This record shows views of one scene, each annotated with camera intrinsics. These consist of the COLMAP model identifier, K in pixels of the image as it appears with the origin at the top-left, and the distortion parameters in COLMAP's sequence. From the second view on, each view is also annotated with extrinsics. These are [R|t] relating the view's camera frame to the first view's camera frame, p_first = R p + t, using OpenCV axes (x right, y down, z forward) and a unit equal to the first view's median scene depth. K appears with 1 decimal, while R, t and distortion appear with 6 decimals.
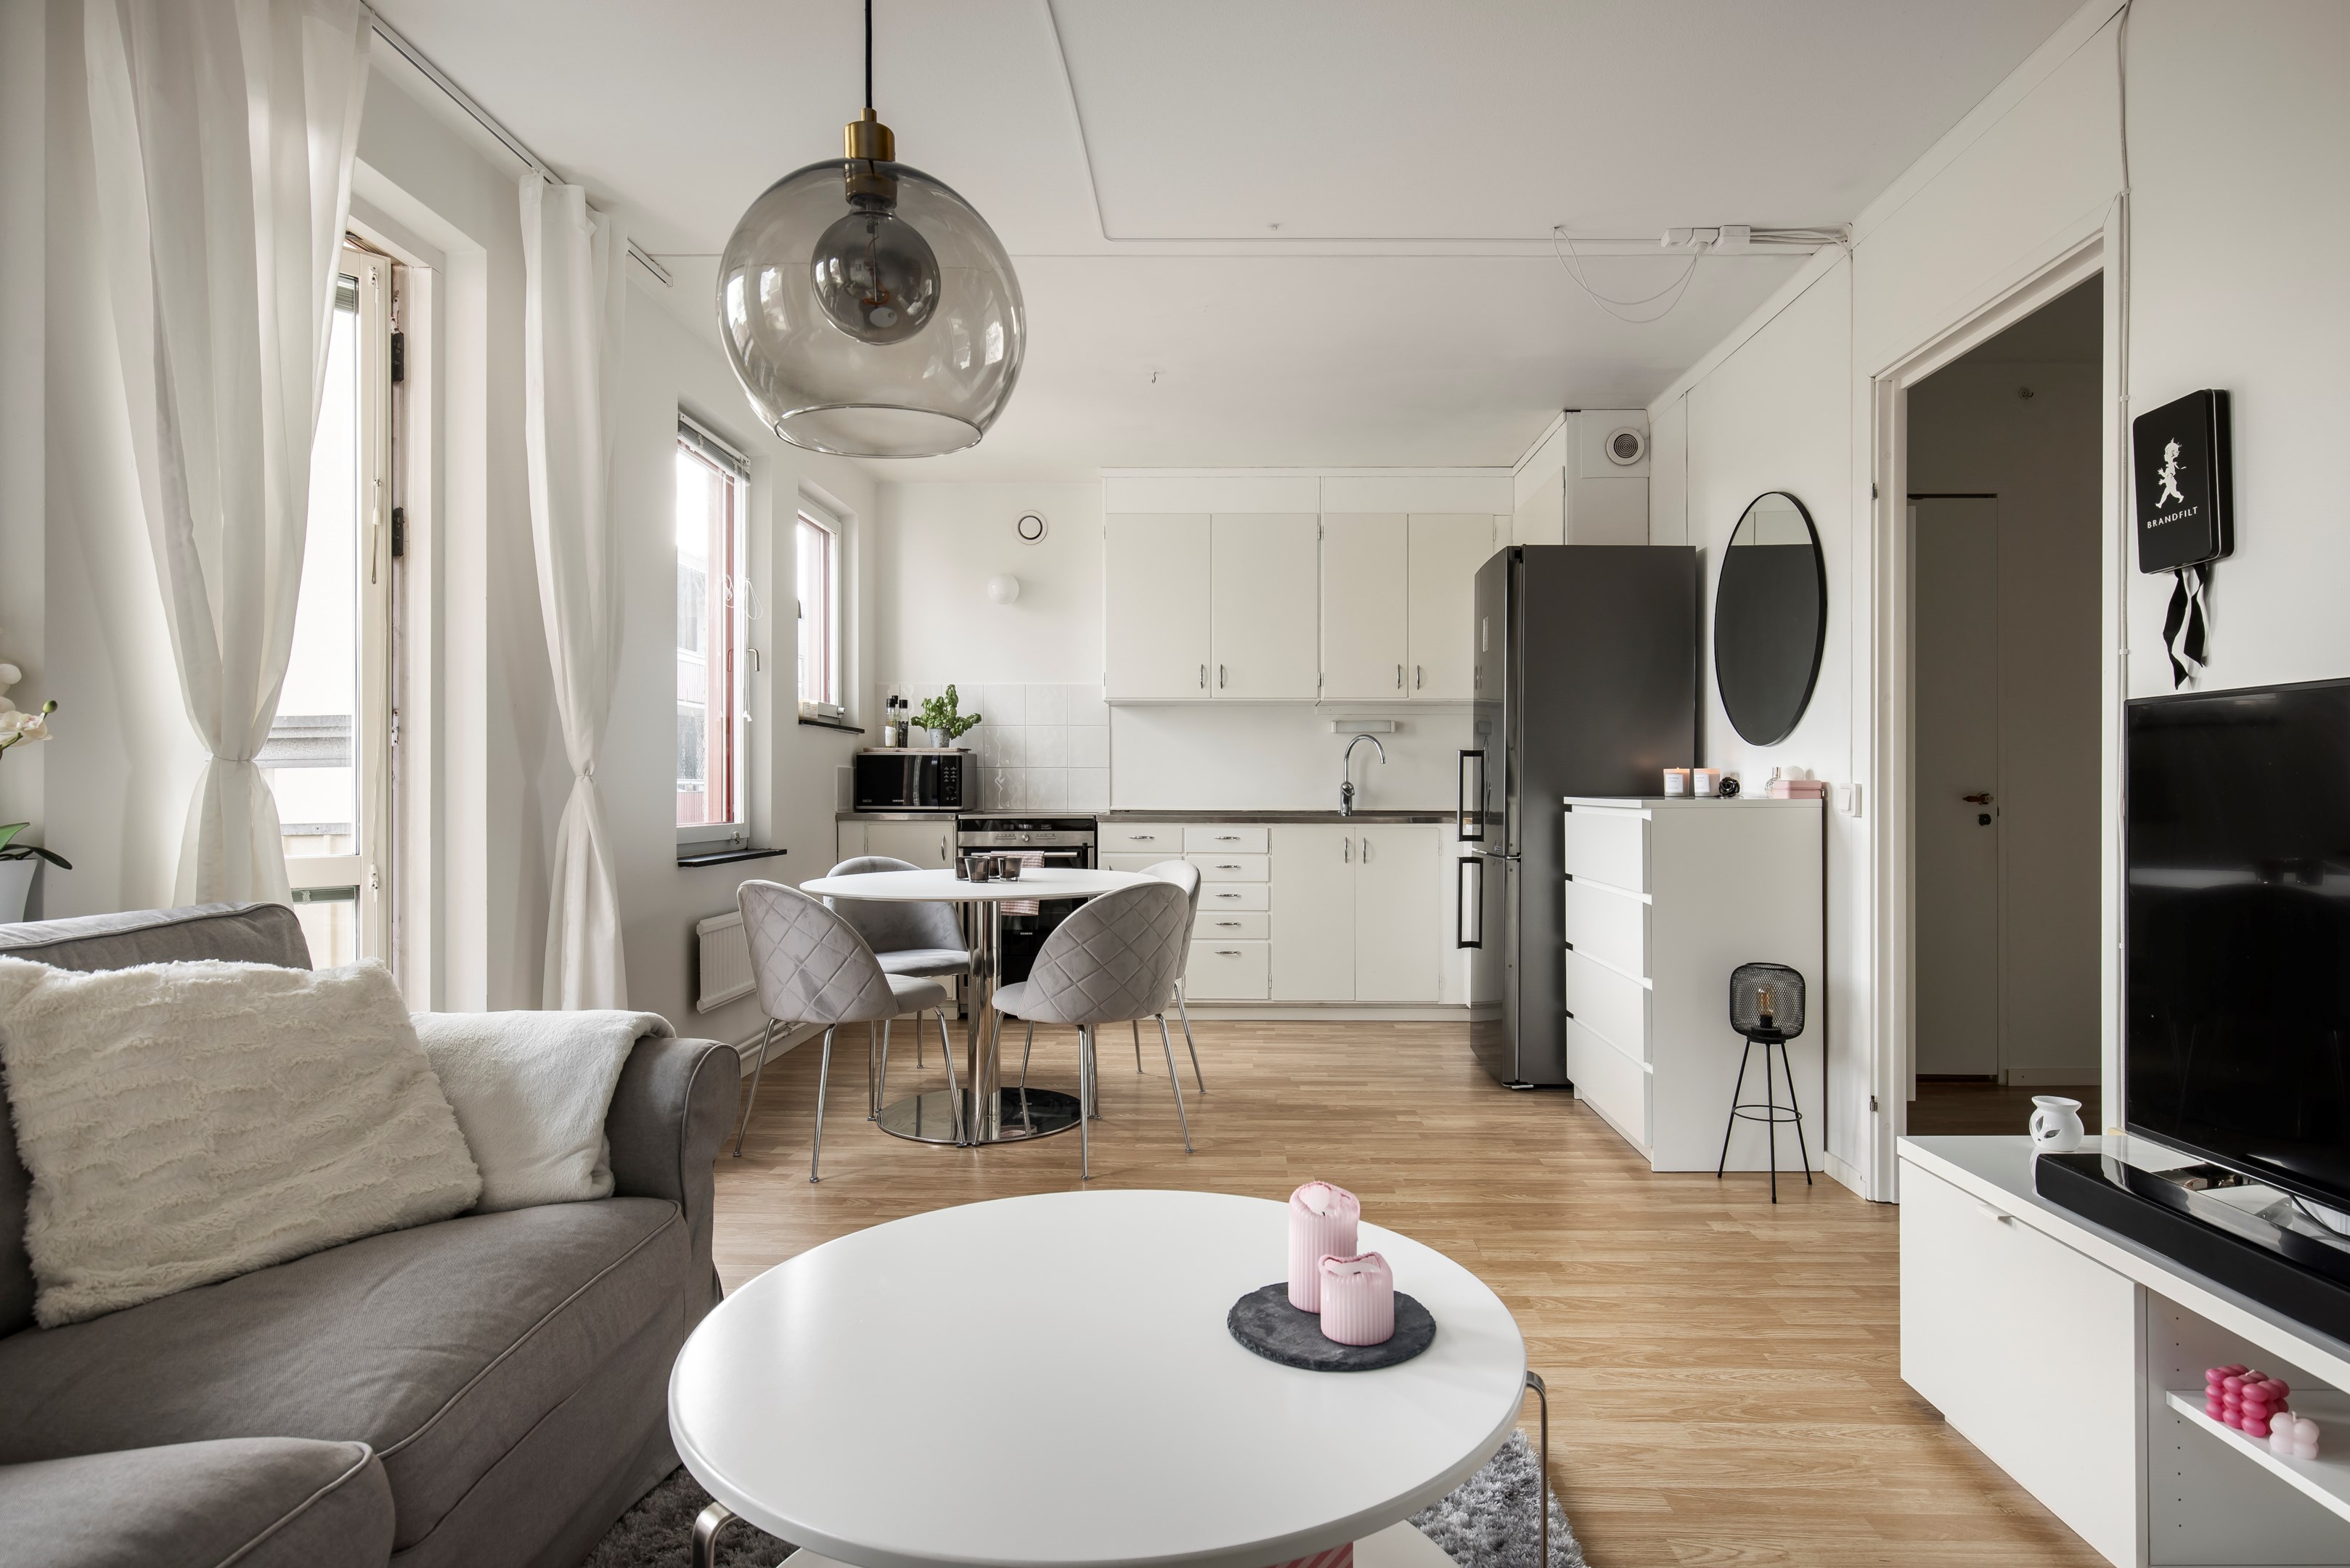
lens RADIAL K [[1252.4, 0, 1217.1], [0, 1252.4, 780.5], [0, 0, 1]] dist [0.003007, 0.000045]
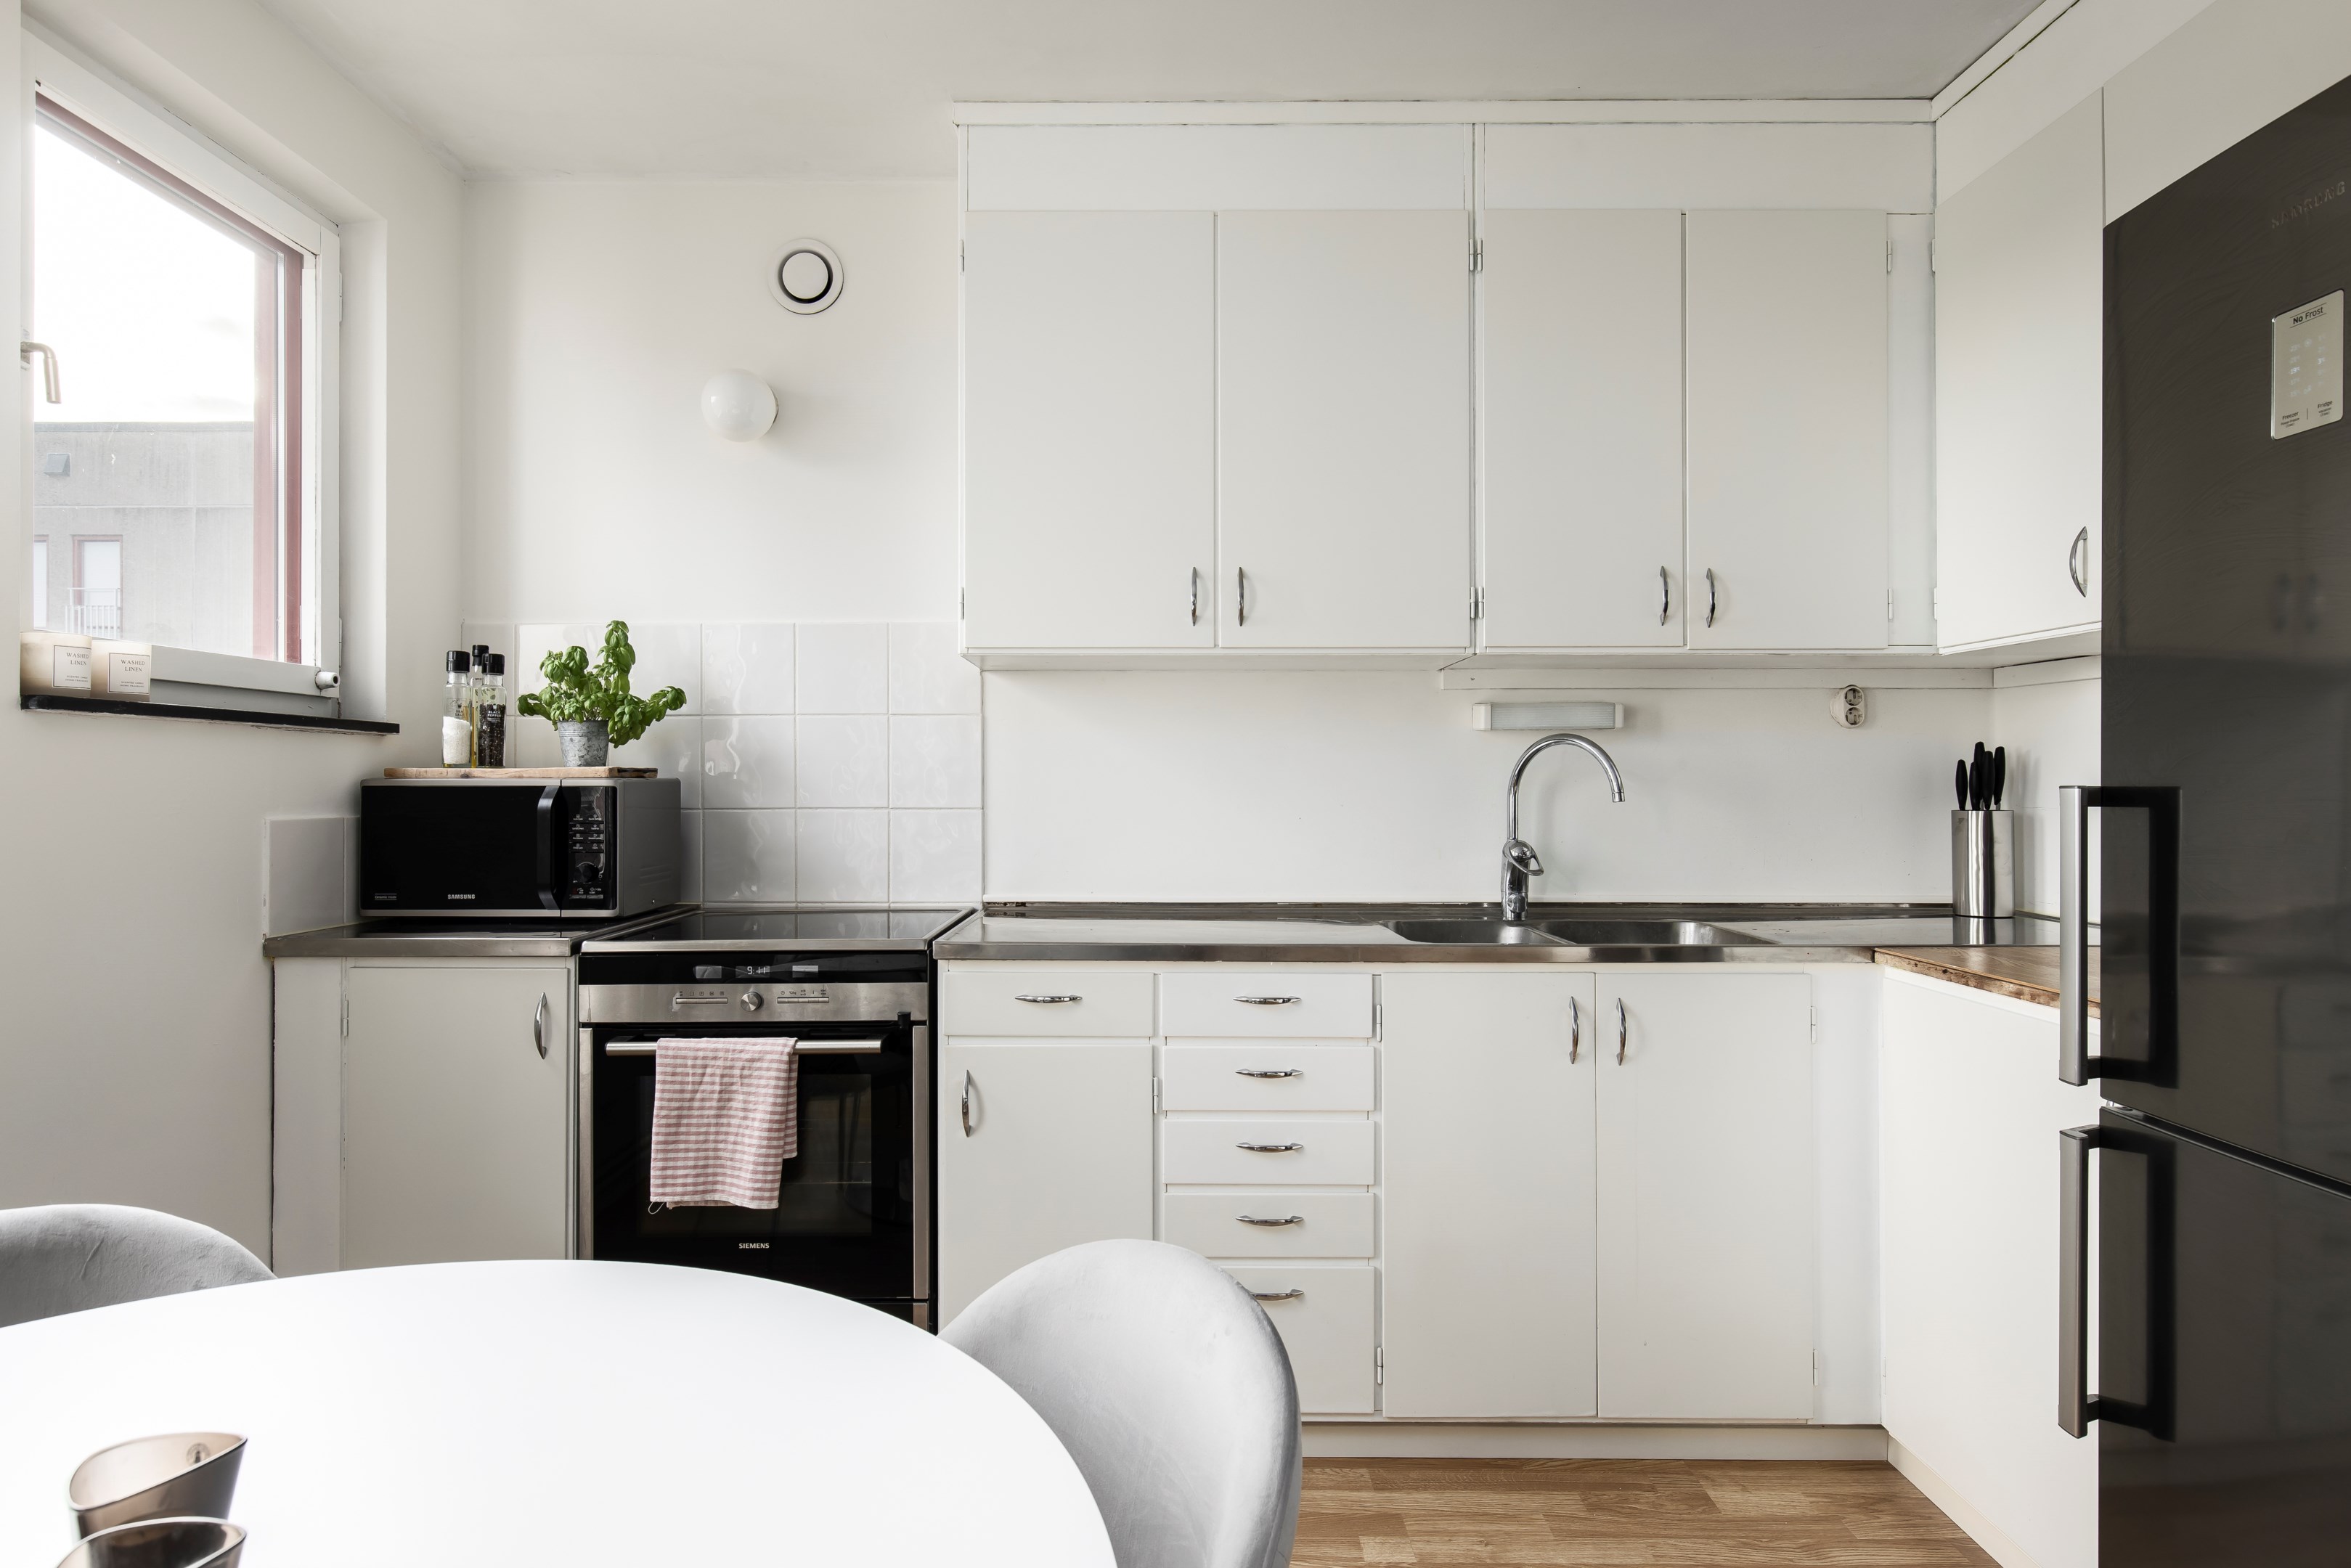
lens RADIAL K [[1298.0, 0, 1166.8], [0, 1298.0, 777.6], [0, 0, 1]] dist [0.002516, -0.000258]
pose [[0.999881, -0.002469, 0.015206, -0.028018], [0.002468, 0.999997, 0.000065, -0.022279], [-0.015206, -0.000027, 0.999884, 0.562526]]
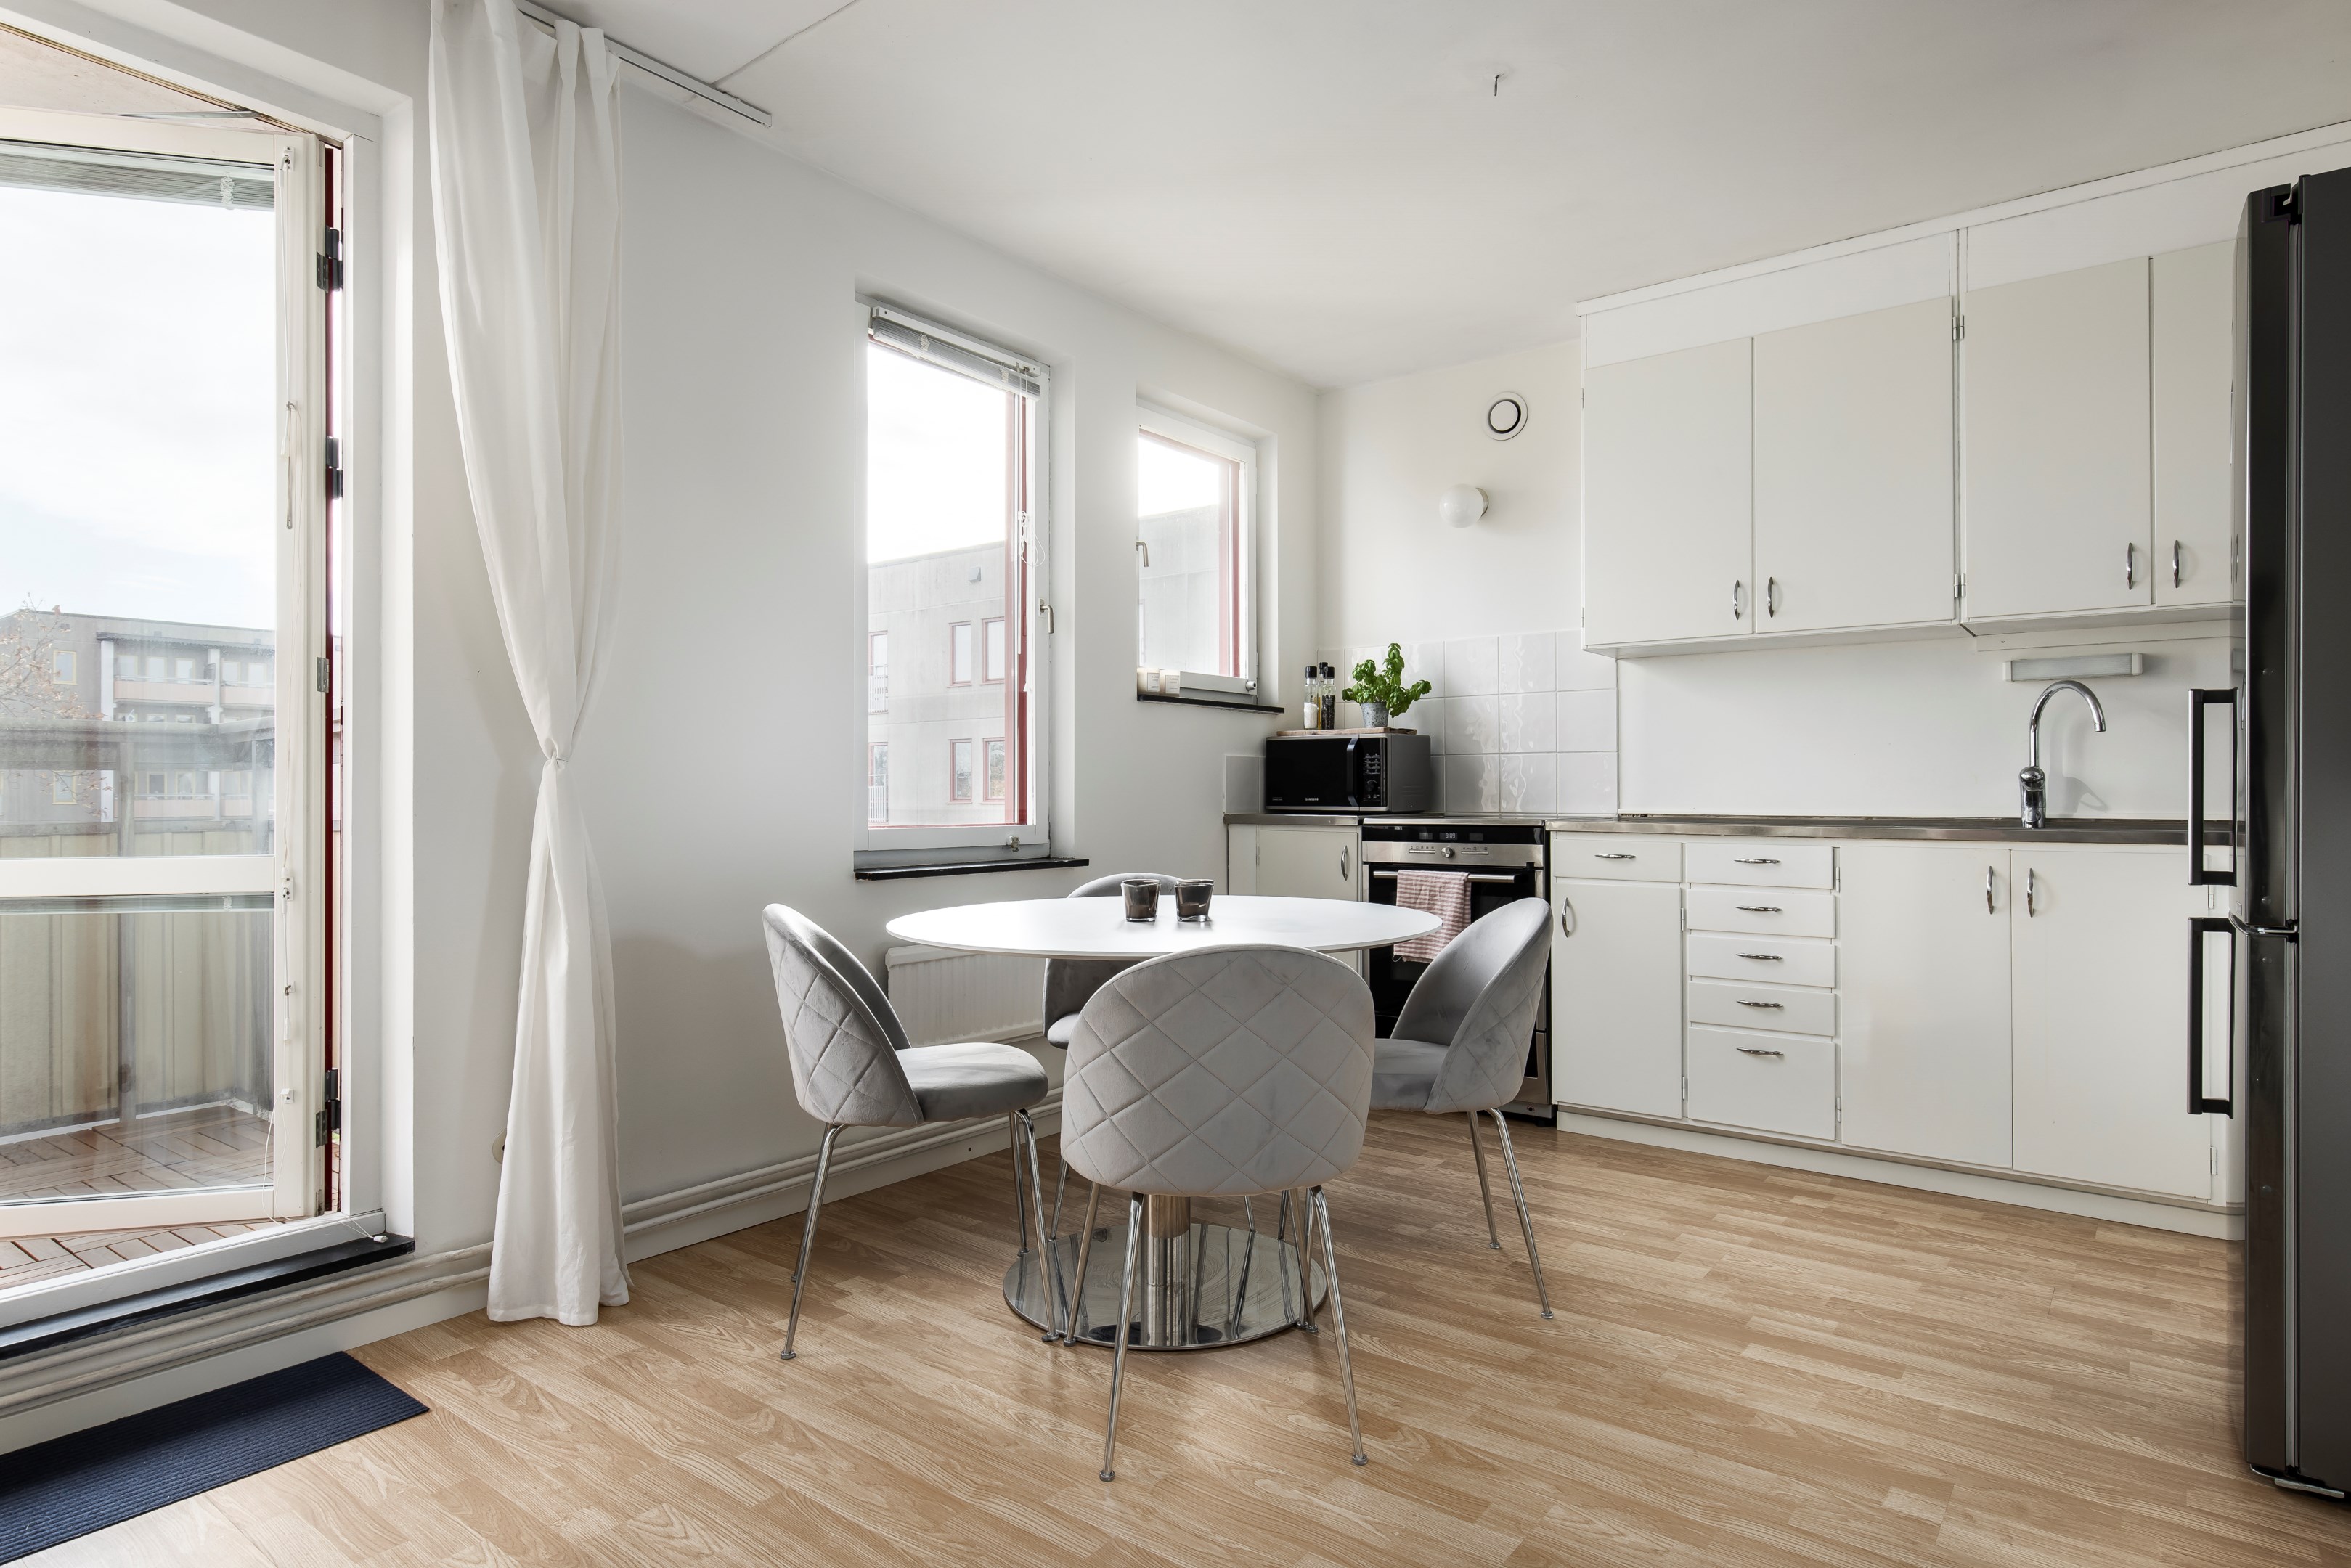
lens RADIAL K [[1298.0, 0, 1166.8], [0, 1298.0, 777.6], [0, 0, 1]] dist [0.002516, -0.000258]
pose [[0.800719, -0.008815, -0.598975, 0.146035], [0.005615, 0.999958, -0.007210, 0.008160], [0.599013, 0.002410, 0.800735, 0.312663]]
